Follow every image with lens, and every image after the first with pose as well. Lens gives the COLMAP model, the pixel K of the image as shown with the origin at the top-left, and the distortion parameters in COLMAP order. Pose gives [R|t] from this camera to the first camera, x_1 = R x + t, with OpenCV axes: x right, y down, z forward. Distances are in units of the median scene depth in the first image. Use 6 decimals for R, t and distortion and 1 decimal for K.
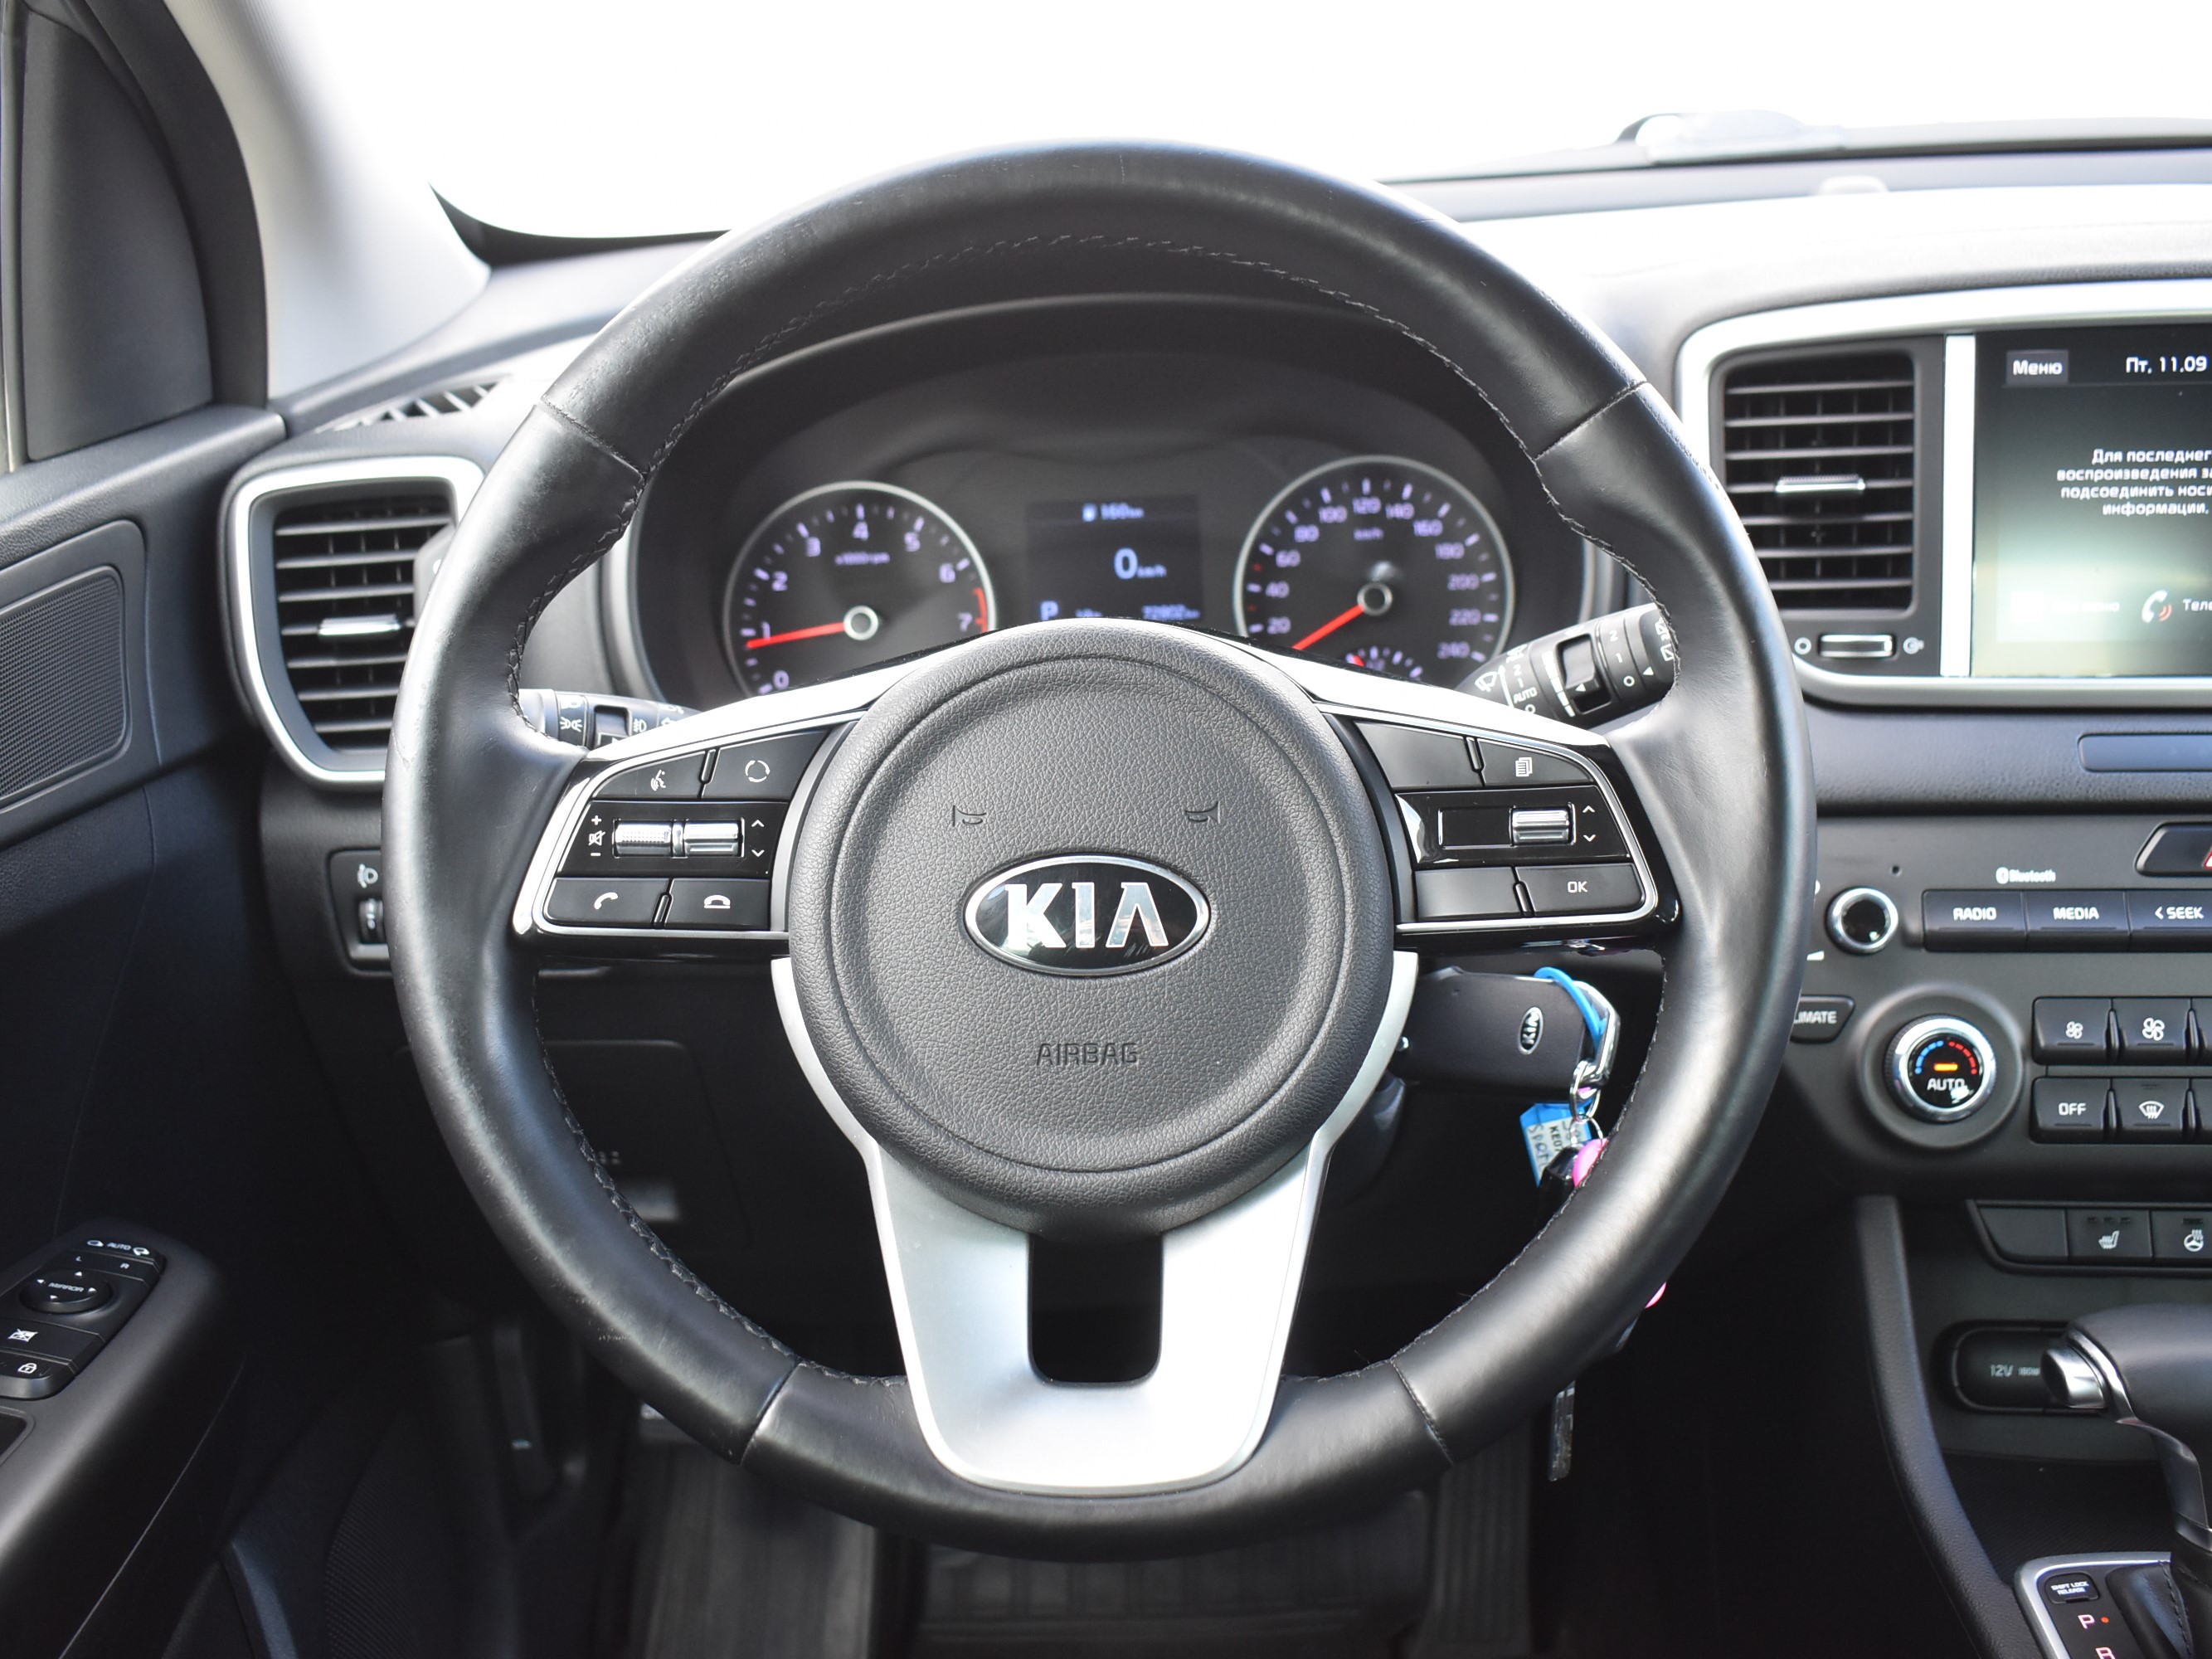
lens RADIAL K [[2326.7, 0, 1100.7], [0, 2326.7, 829.6], [0, 0, 1]] dist [-0.081176, 0.000000]
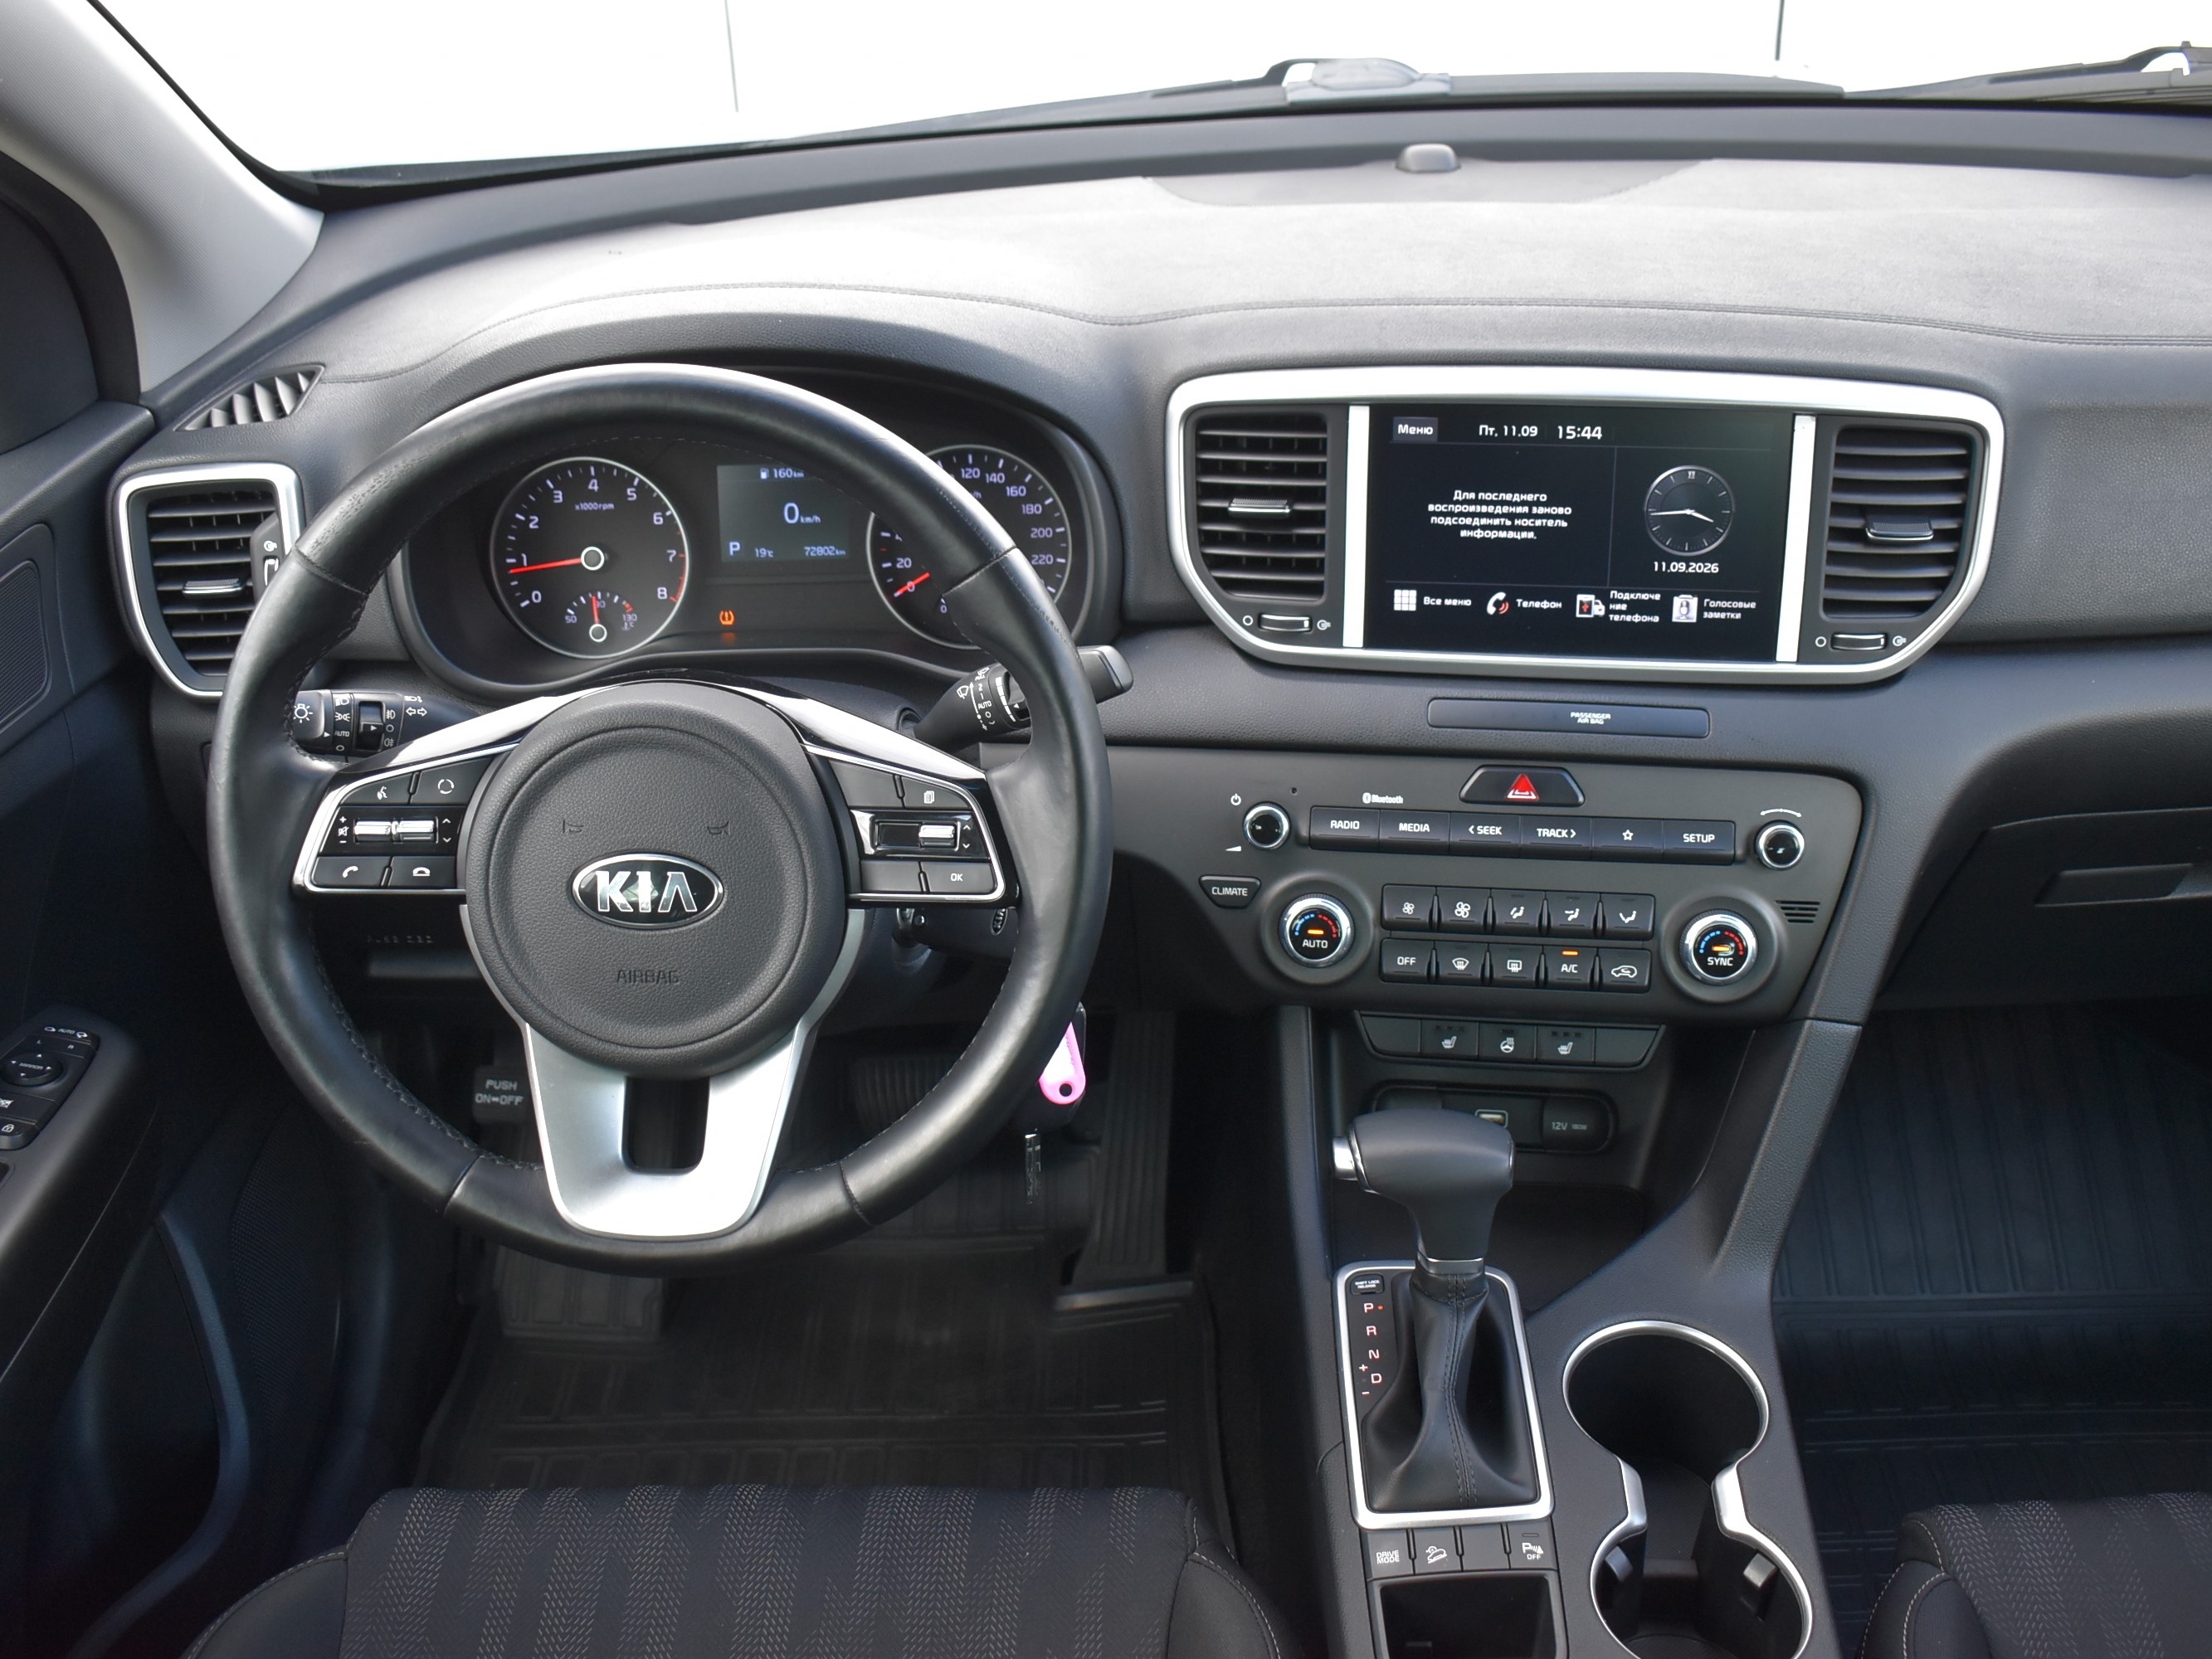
lens RADIAL K [[2326.3, 0, 1111.3], [0, 2326.3, 831.3], [0, 0, 1]] dist [-0.081176, 0.000000]
pose [[0.999838, 0.013767, 0.011596, 0.221666], [-0.015745, 0.981115, 0.192784, -0.237905], [-0.008723, -0.192935, 0.981173, -0.418446]]
